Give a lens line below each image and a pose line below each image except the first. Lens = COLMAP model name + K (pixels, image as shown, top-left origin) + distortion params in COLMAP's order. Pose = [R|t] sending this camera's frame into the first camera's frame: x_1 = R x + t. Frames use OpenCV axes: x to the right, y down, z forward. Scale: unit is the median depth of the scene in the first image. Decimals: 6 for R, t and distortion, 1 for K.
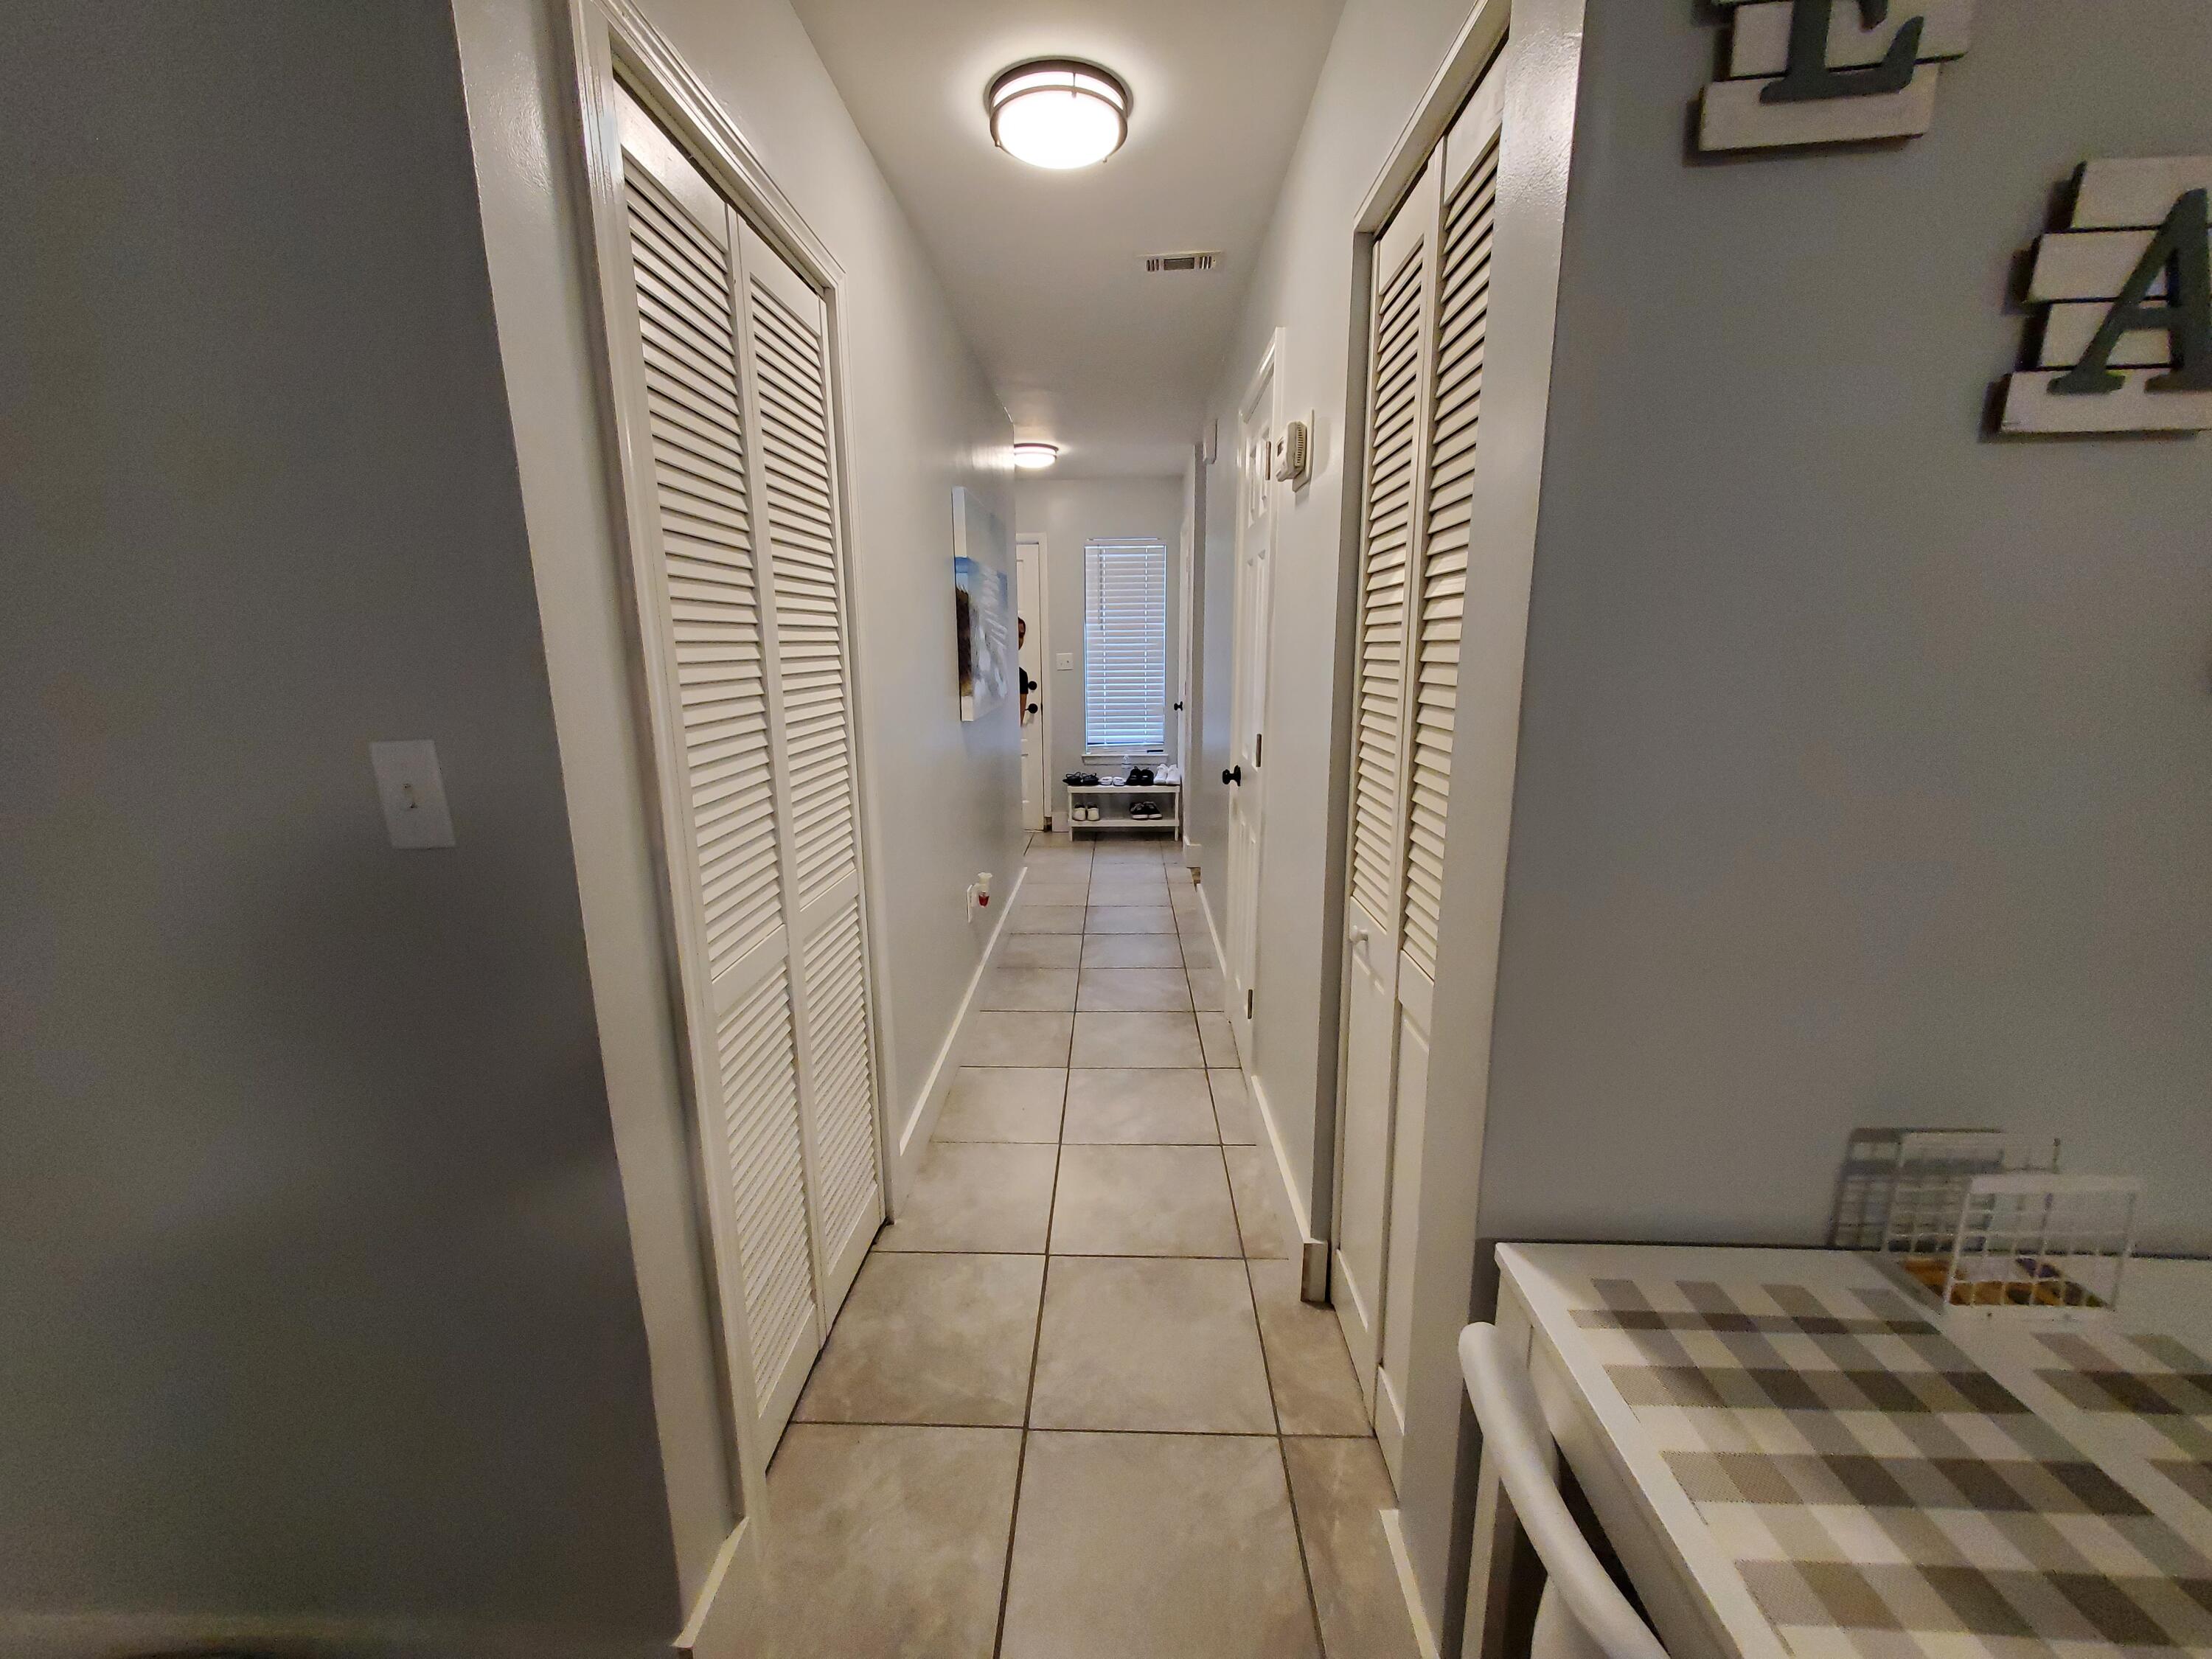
lens RADIAL K [[876.7, 0, 1094.0], [0, 876.7, 823.6], [0, 0, 1]] dist [0.002200, 0.000584]
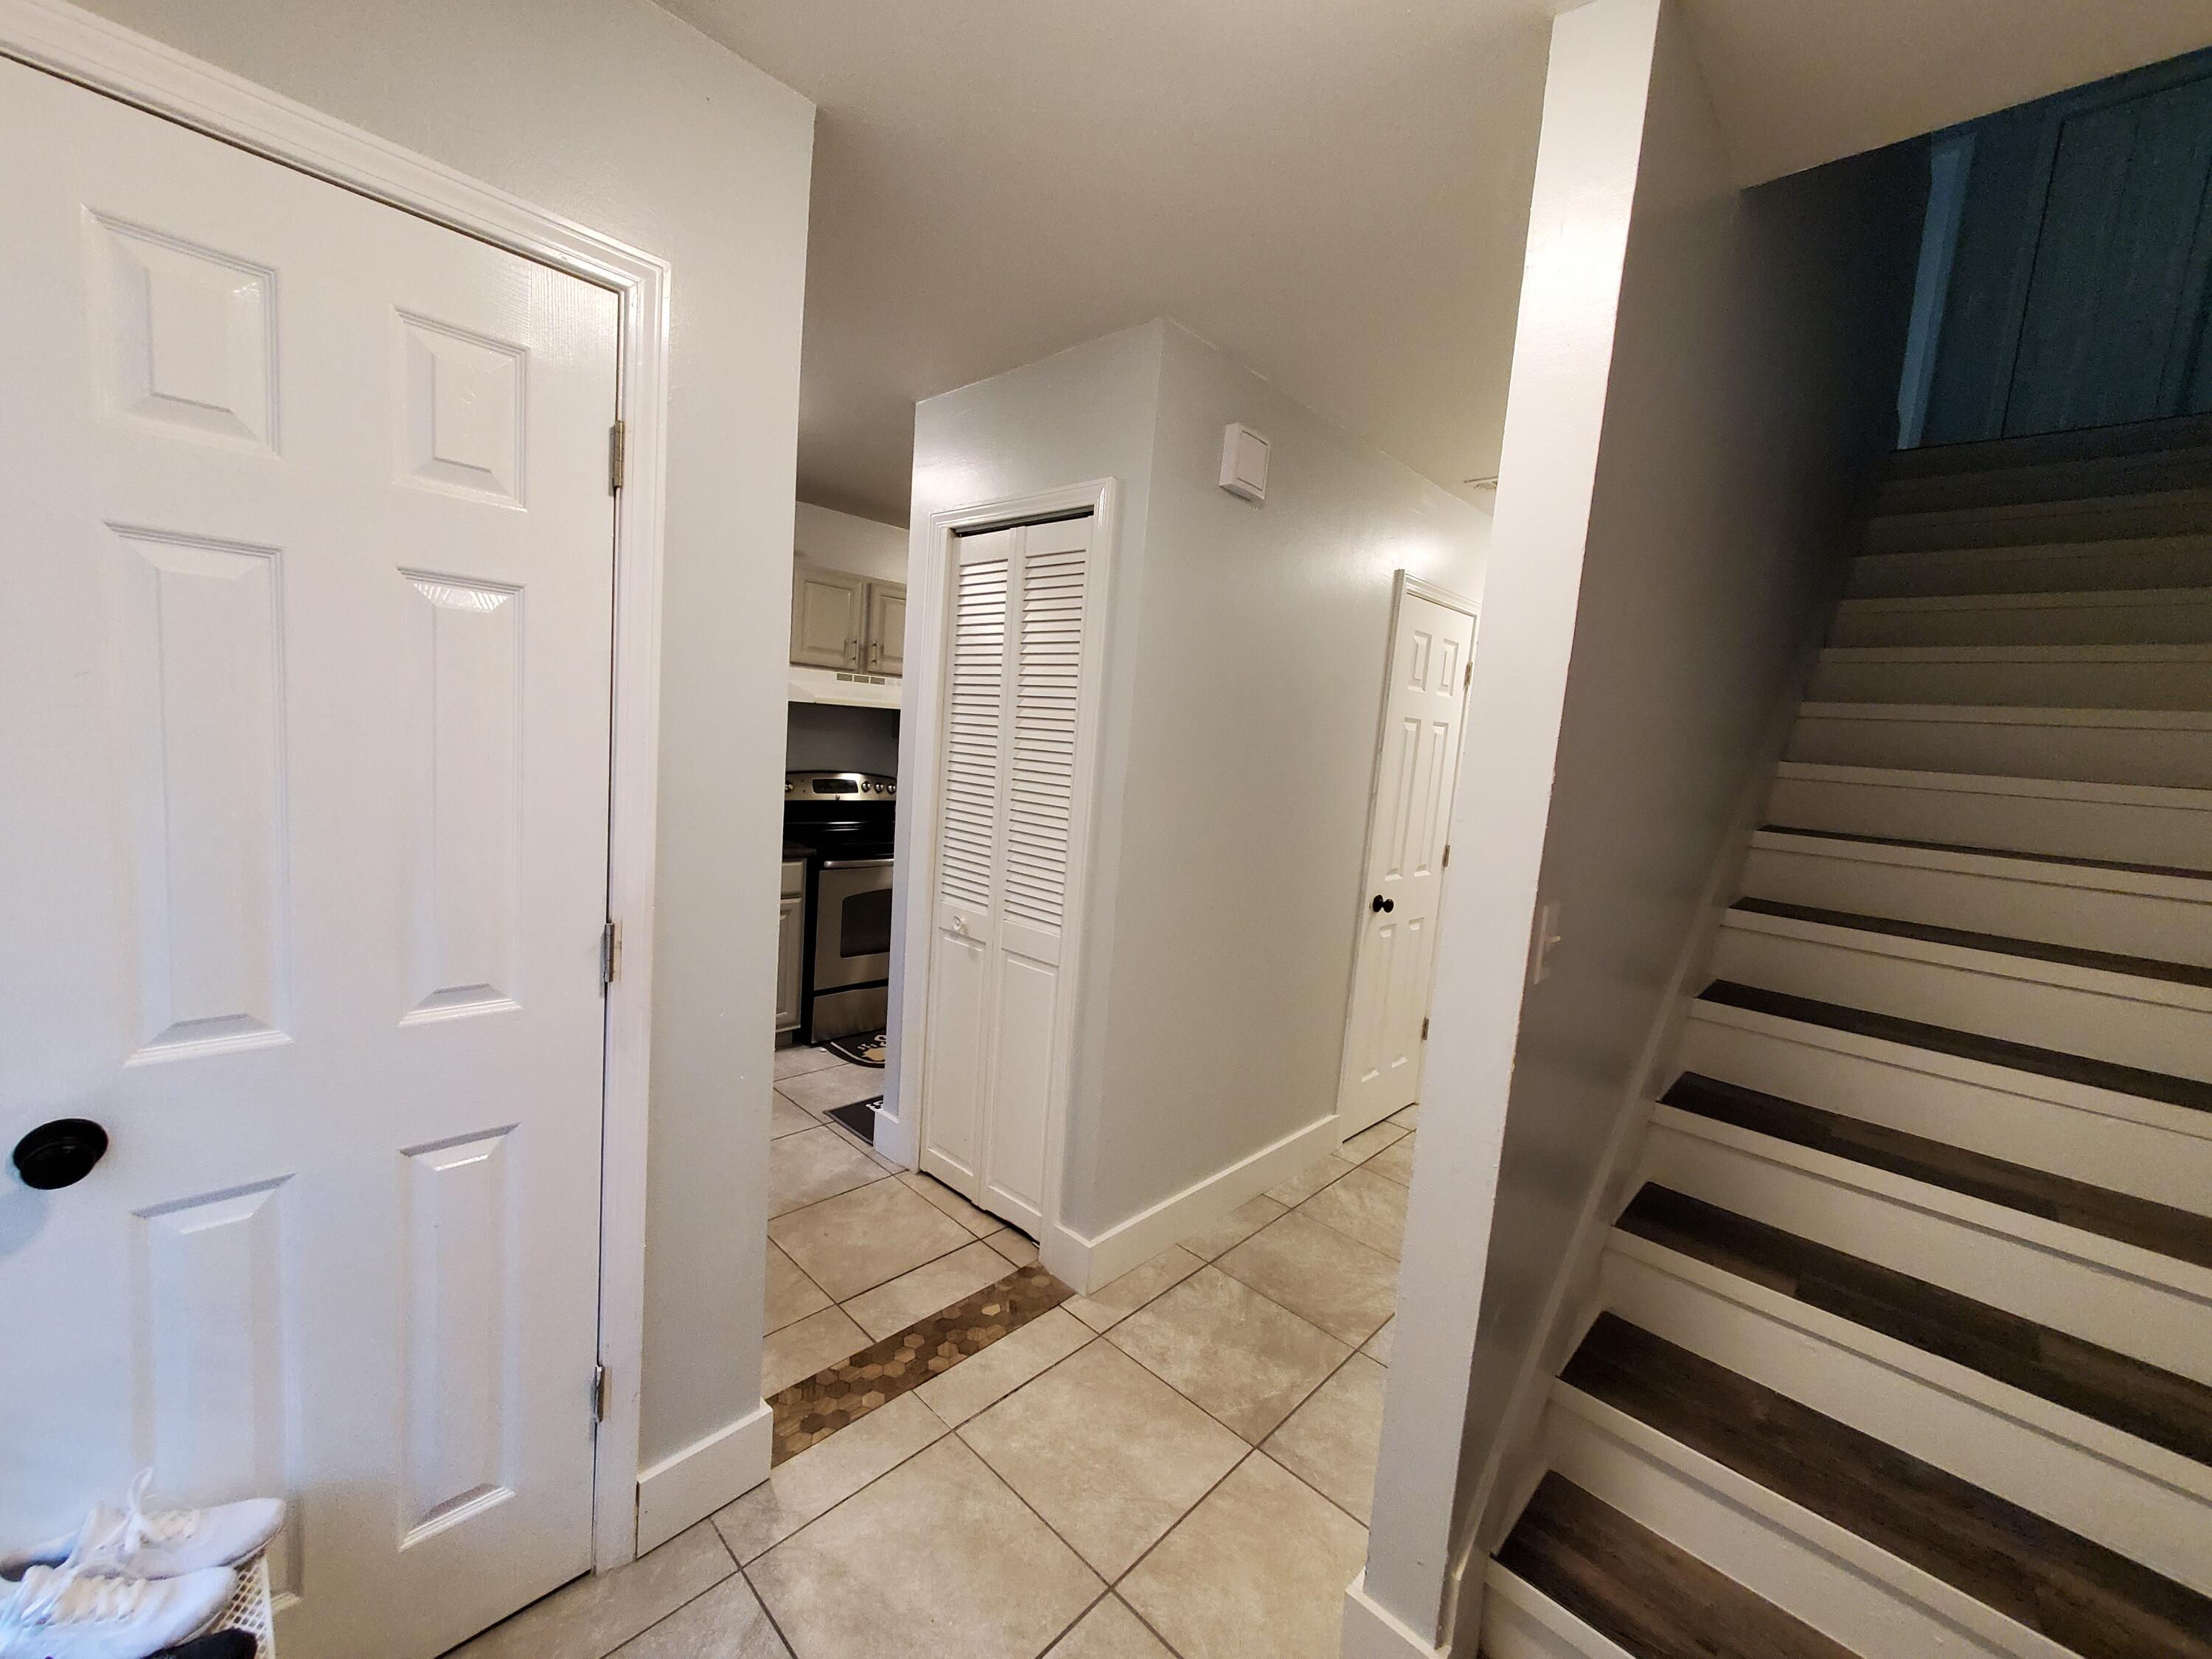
lens RADIAL K [[876.7, 0, 1089.1], [0, 876.7, 833.4], [0, 0, 1]] dist [0.002200, 0.000584]
pose [[-0.739271, -0.125396, 0.661630, -0.284618], [0.061621, 0.965791, 0.251895, -0.439037], [-0.670583, 0.226989, -0.706254, 2.013539]]
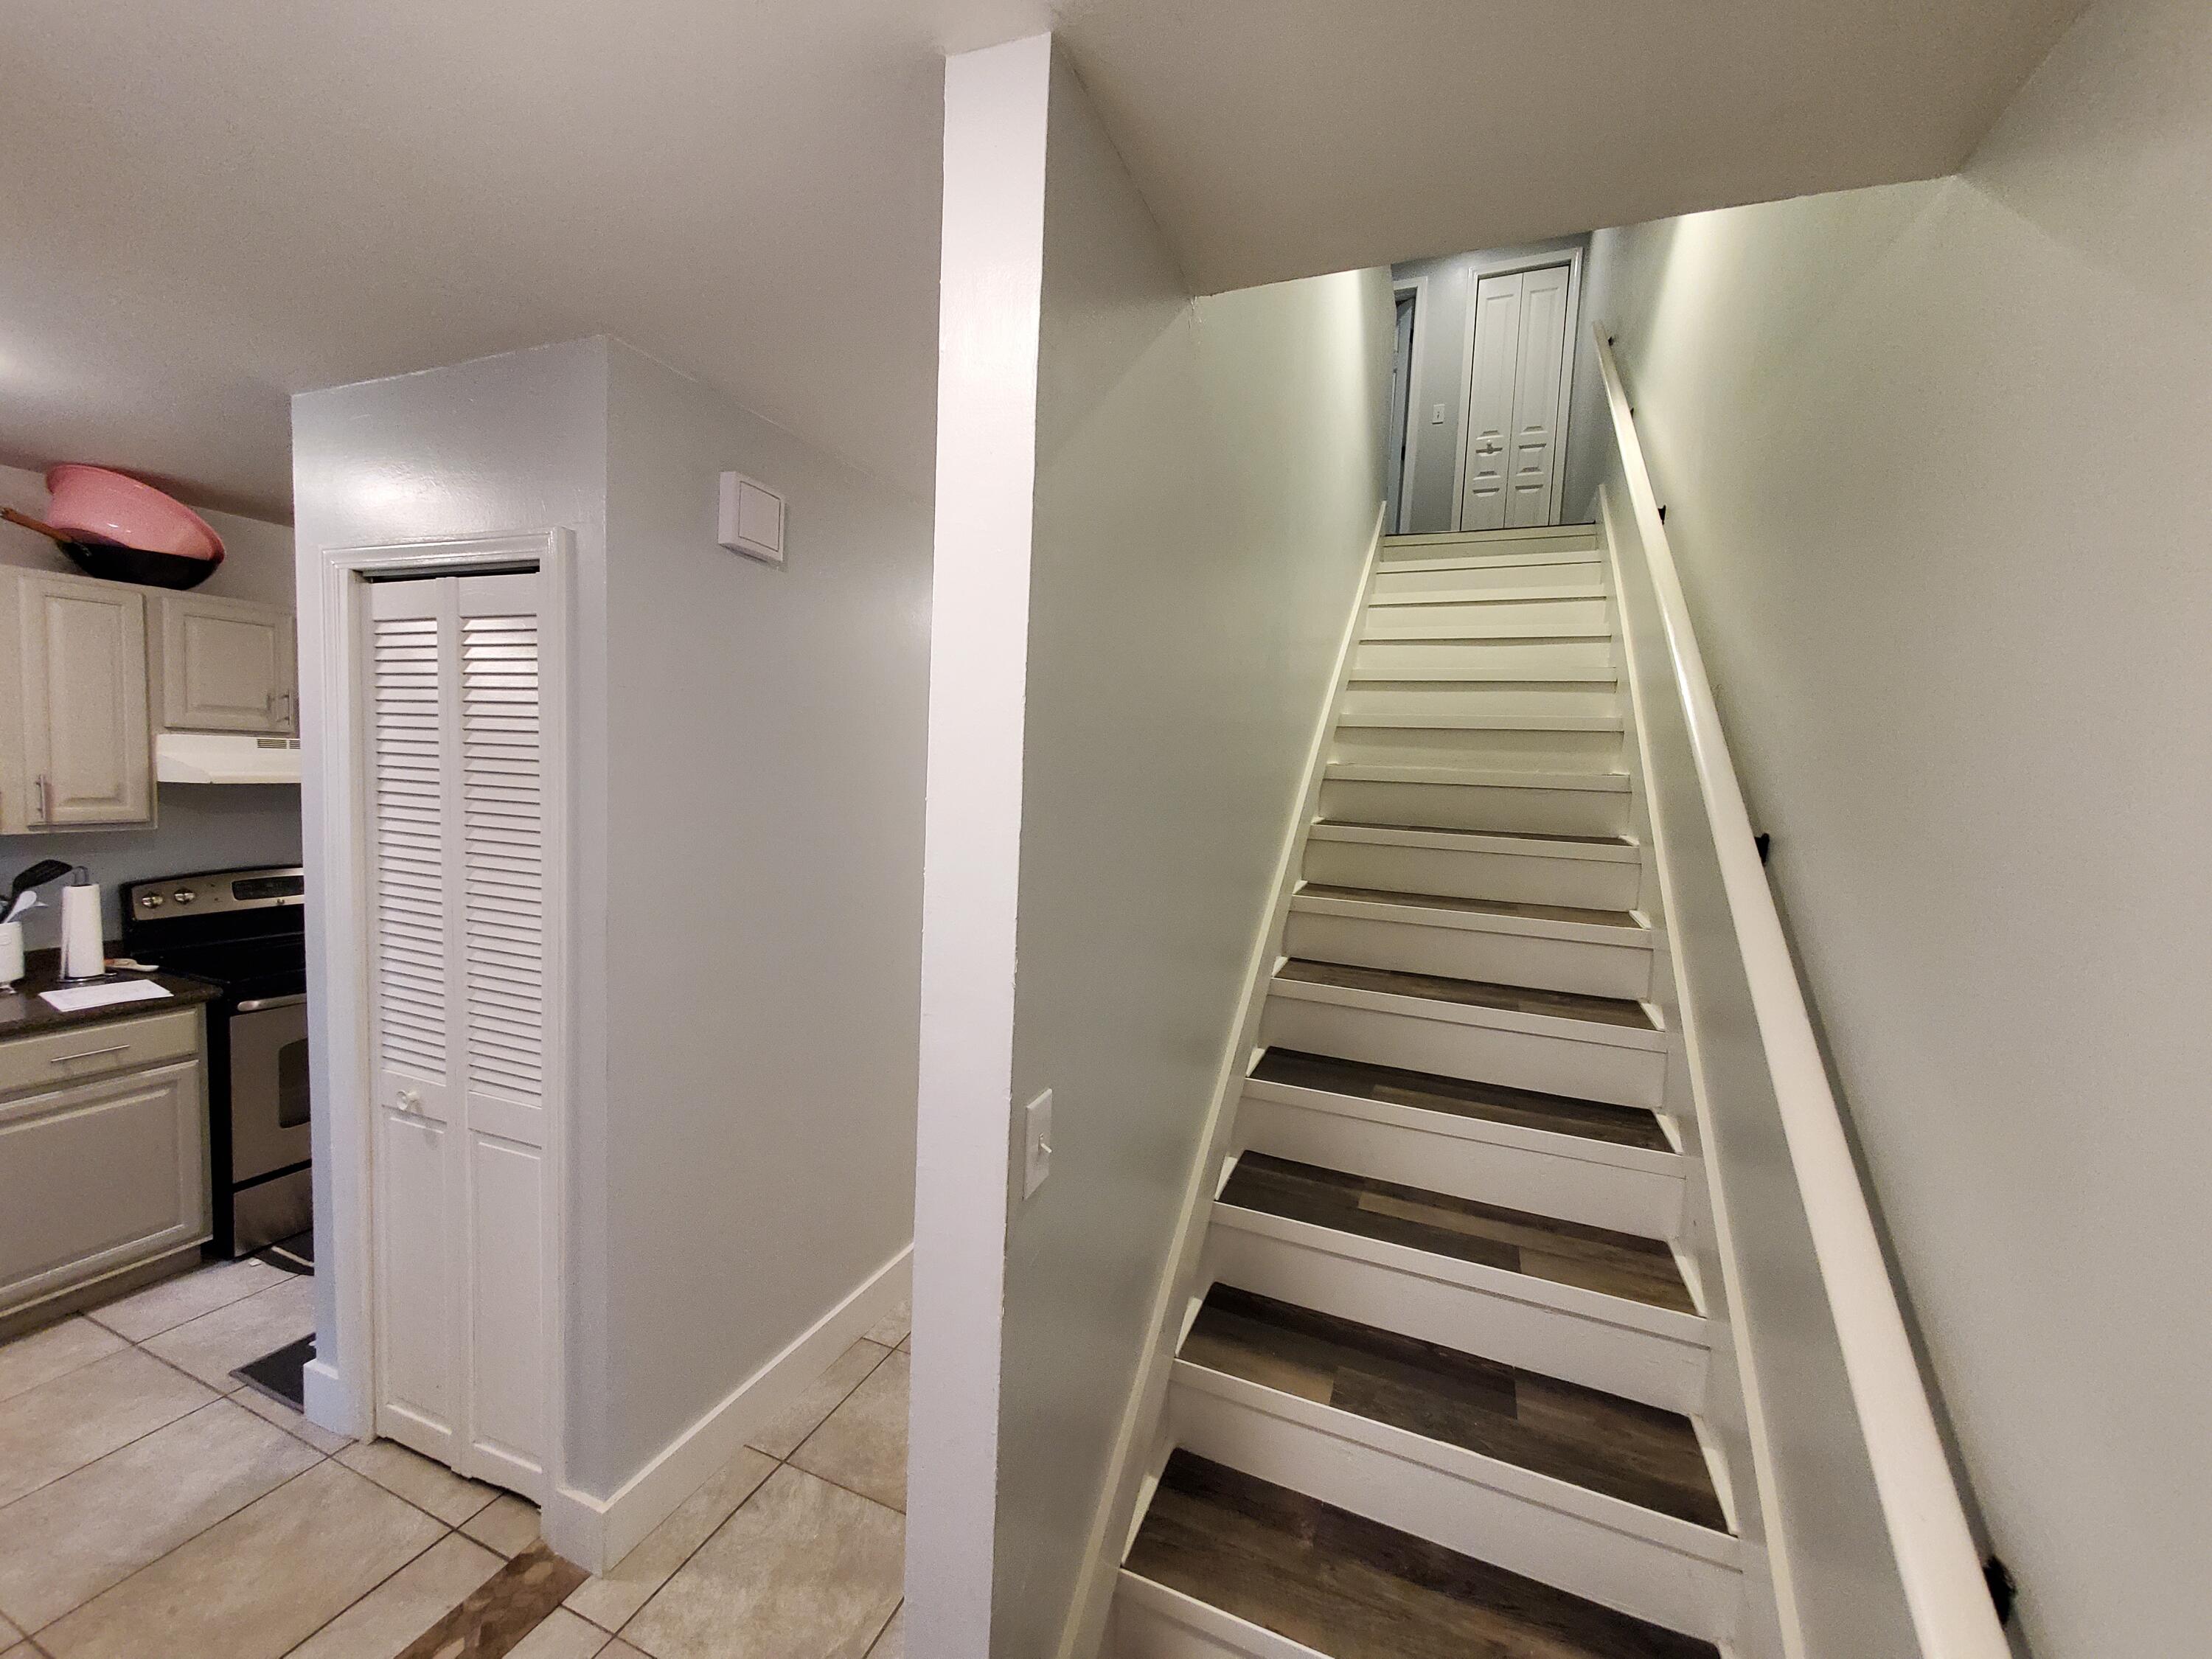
lens RADIAL K [[876.7, 0, 1097.6], [0, 876.7, 830.5], [0, 0, 1]] dist [0.002200, 0.000584]
pose [[-0.937660, -0.059552, 0.342415, -0.312525], [0.029769, 0.967829, 0.249842, -0.480924], [-0.346278, 0.244460, -0.905721, 1.862534]]
